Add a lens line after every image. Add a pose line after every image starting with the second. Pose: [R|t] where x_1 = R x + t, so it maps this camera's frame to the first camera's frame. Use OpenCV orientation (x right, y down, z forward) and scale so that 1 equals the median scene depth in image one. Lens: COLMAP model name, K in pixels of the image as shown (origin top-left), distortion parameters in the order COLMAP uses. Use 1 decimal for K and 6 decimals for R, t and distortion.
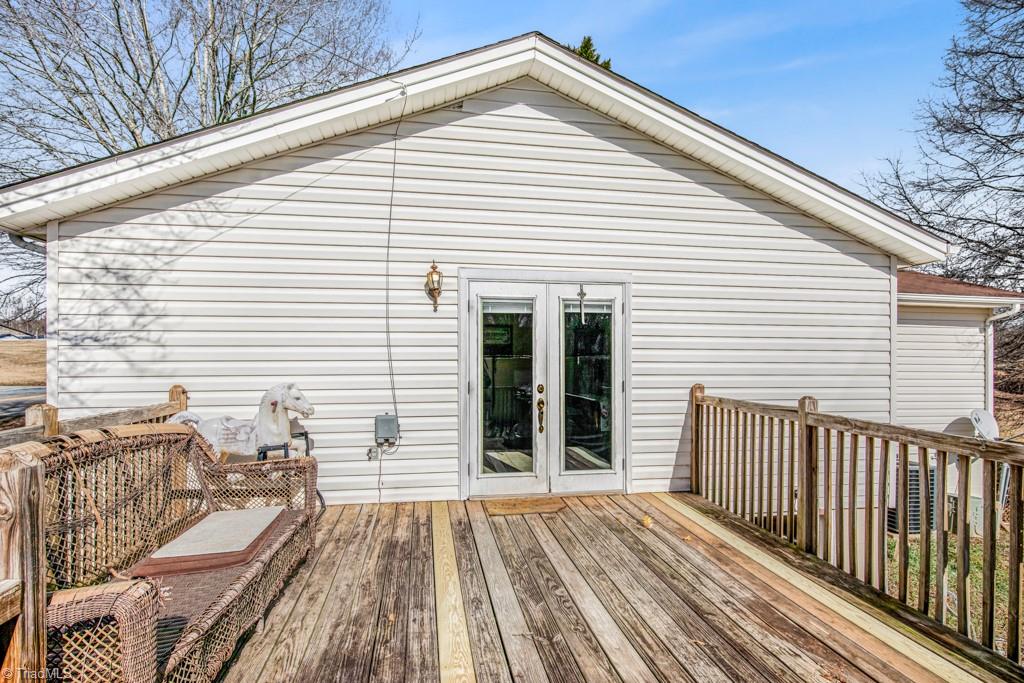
lens RADIAL K [[511.7, 0, 514.8], [0, 511.7, 360.5], [0, 0, 1]] dist [0.000253, -0.000034]
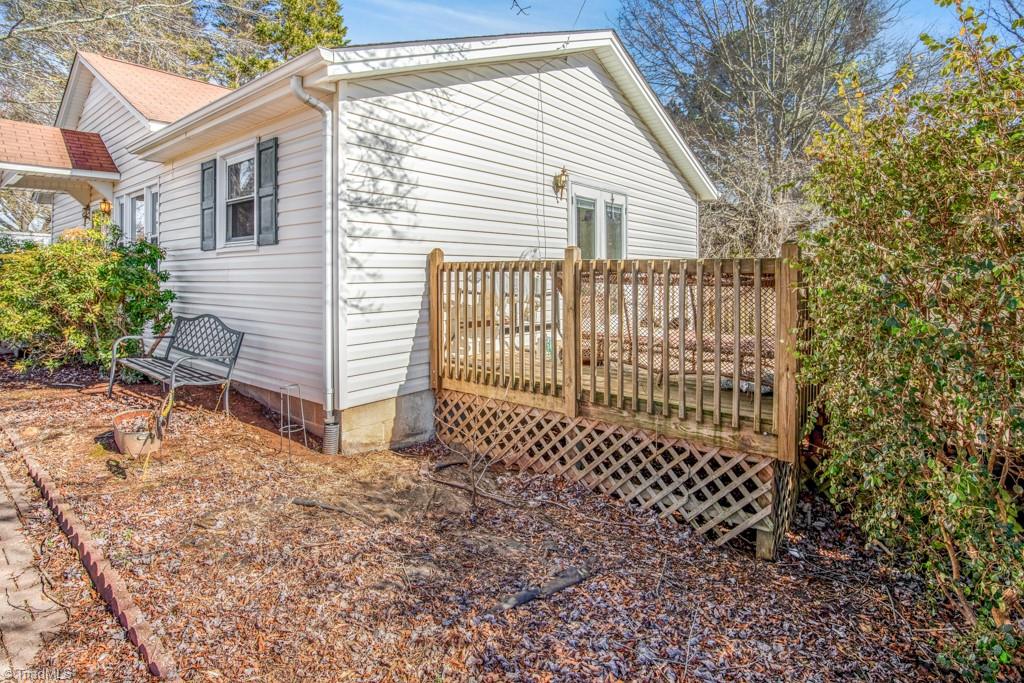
lens RADIAL K [[533.0, 0, 512.4], [0, 533.0, 276.8], [0, 0, 1]] dist [-0.032023, -0.000304]
pose [[0.751243, -0.010036, 0.659949, -1.140602], [0.022730, 0.999685, -0.010671, 0.109345], [-0.659634, 0.023017, 0.751234, 0.014927]]
